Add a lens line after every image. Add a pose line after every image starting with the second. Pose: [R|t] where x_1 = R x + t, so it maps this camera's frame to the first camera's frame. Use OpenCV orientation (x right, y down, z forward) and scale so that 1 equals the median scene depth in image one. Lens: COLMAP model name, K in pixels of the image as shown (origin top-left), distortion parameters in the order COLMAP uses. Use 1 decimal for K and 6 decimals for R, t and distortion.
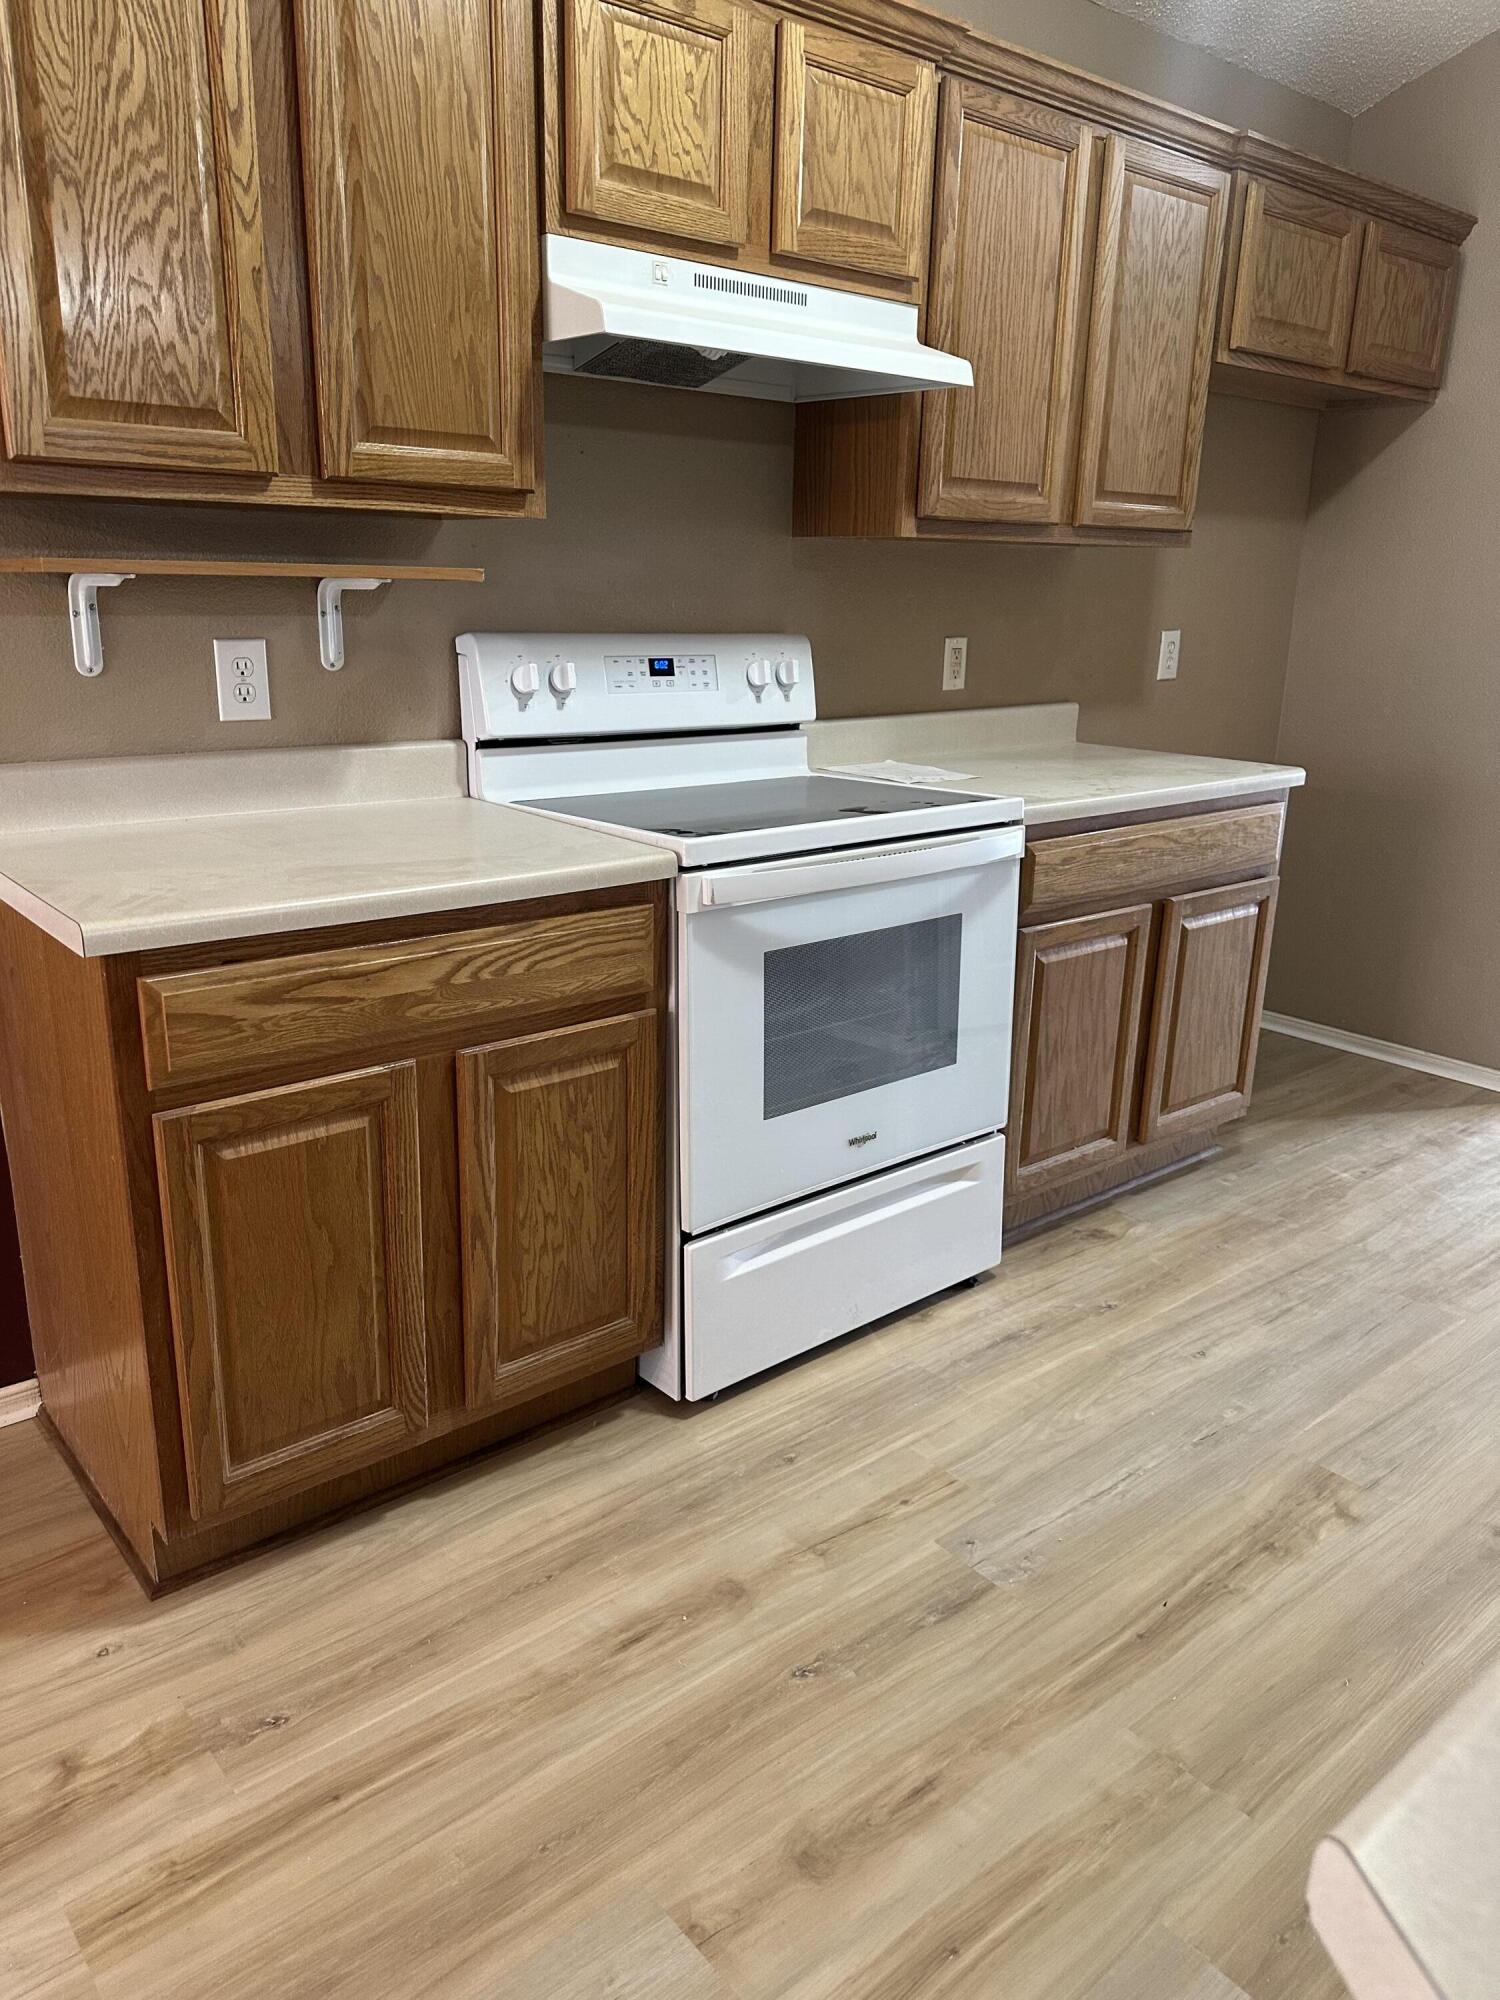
lens RADIAL K [[1411.9, 0, 746.6], [0, 1411.9, 992.2], [0, 0, 1]] dist [0.098910, -0.141725]
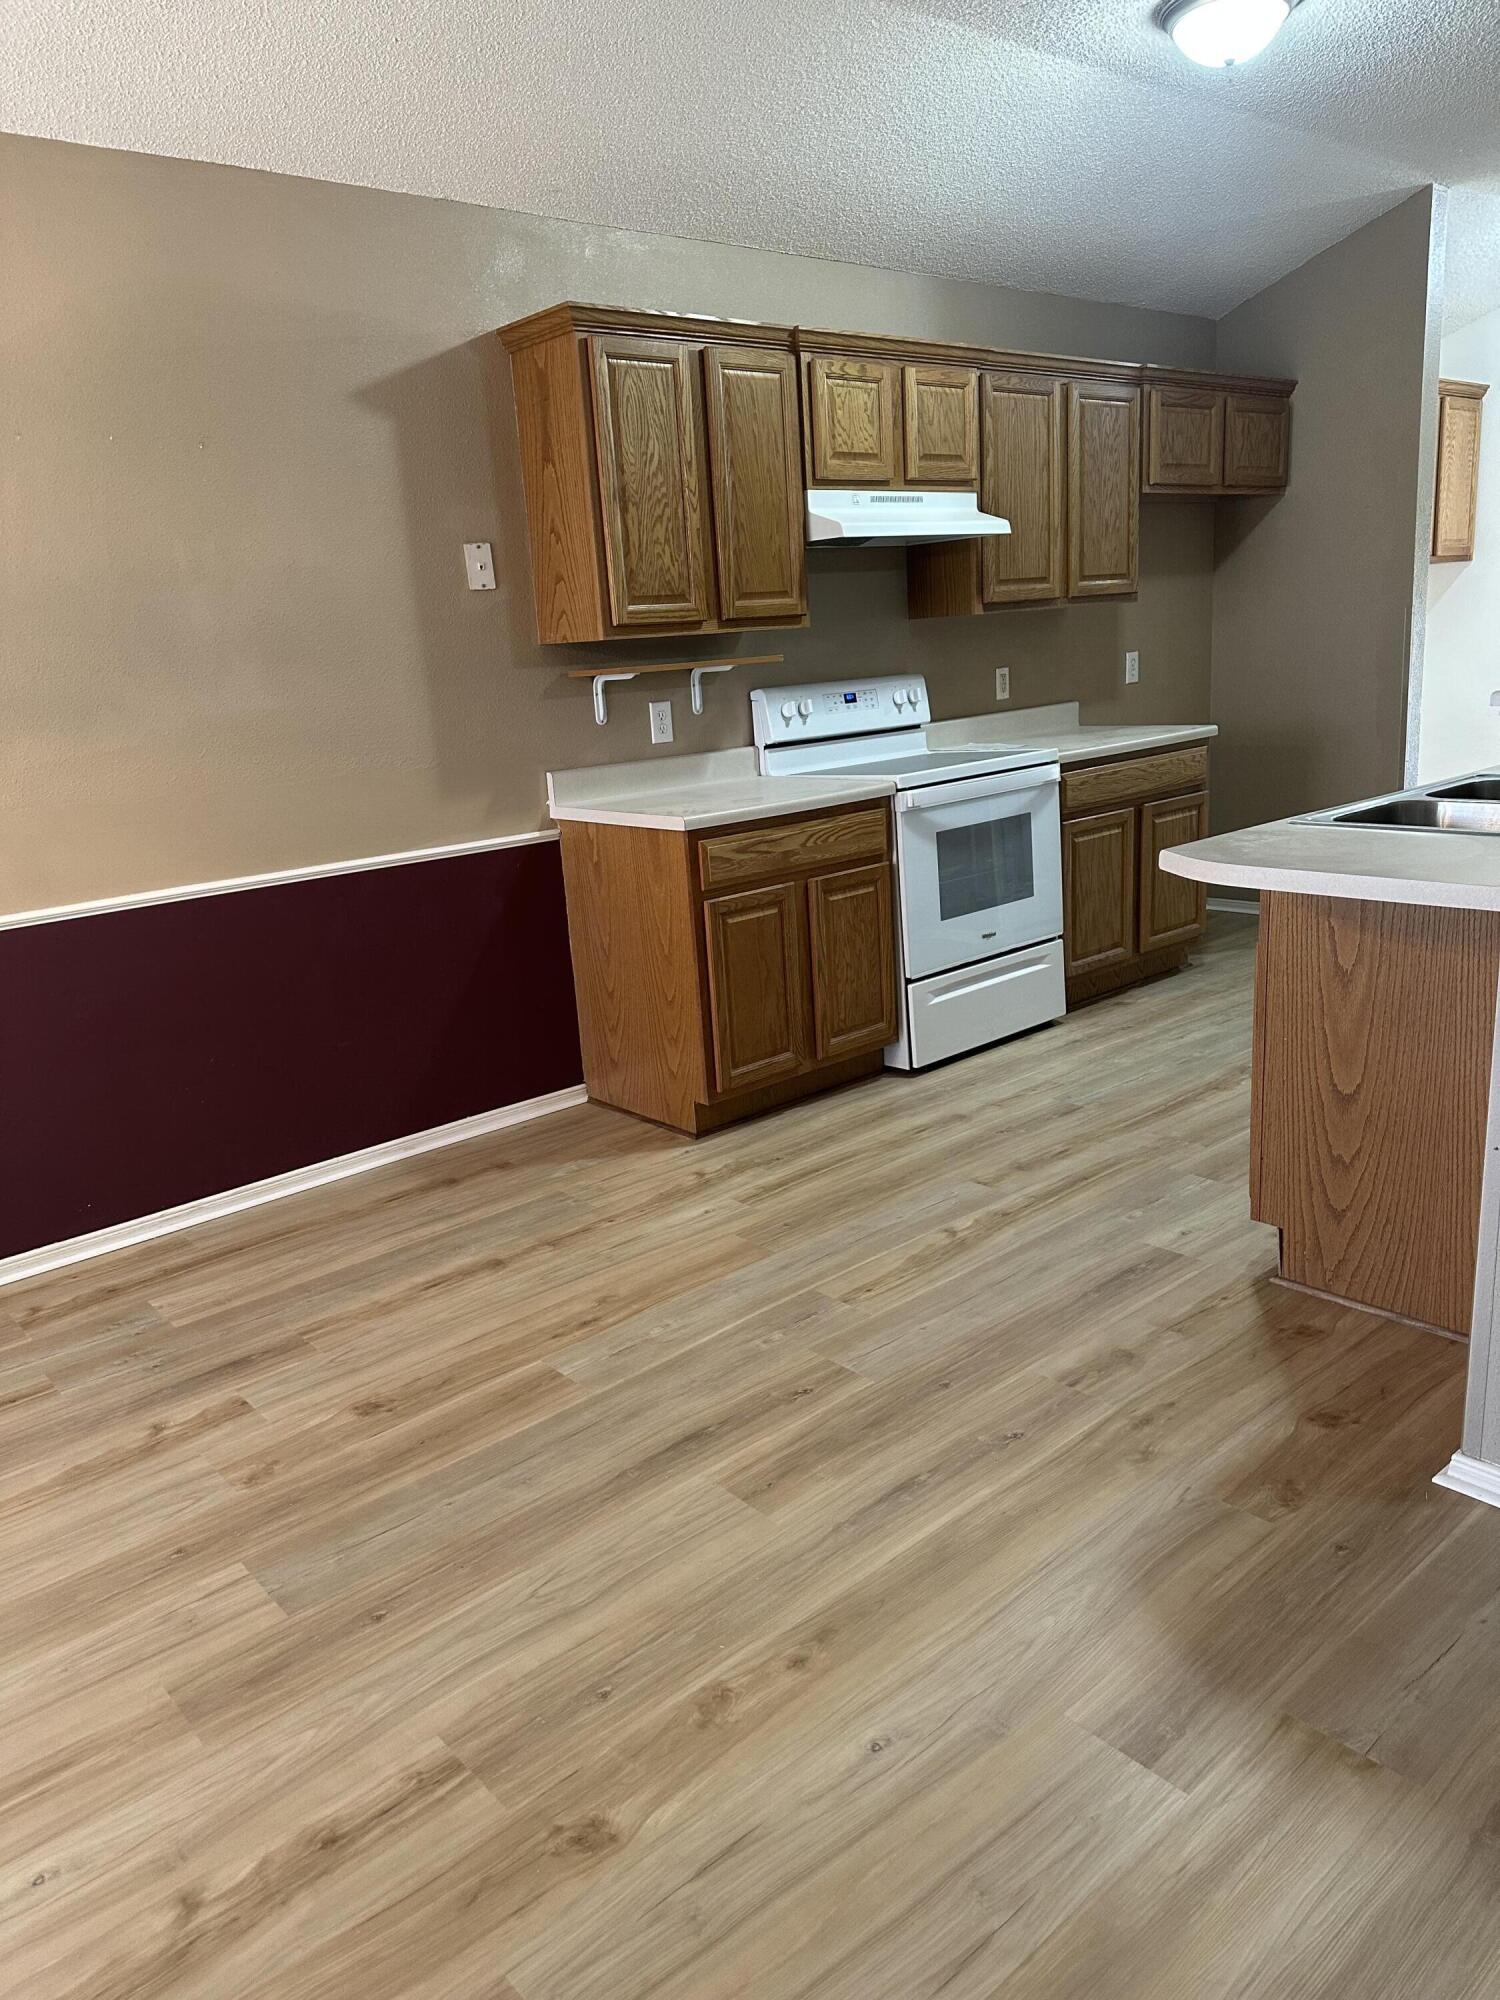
lens RADIAL K [[1387.0, 0, 741.5], [0, 1387.0, 1008.1], [0, 0, 1]] dist [0.149940, -0.284602]
pose [[0.996026, -0.088483, -0.010143, -0.253620], [0.088186, 0.995747, -0.026650, 0.238035], [0.012458, 0.025650, 0.999593, -0.922284]]
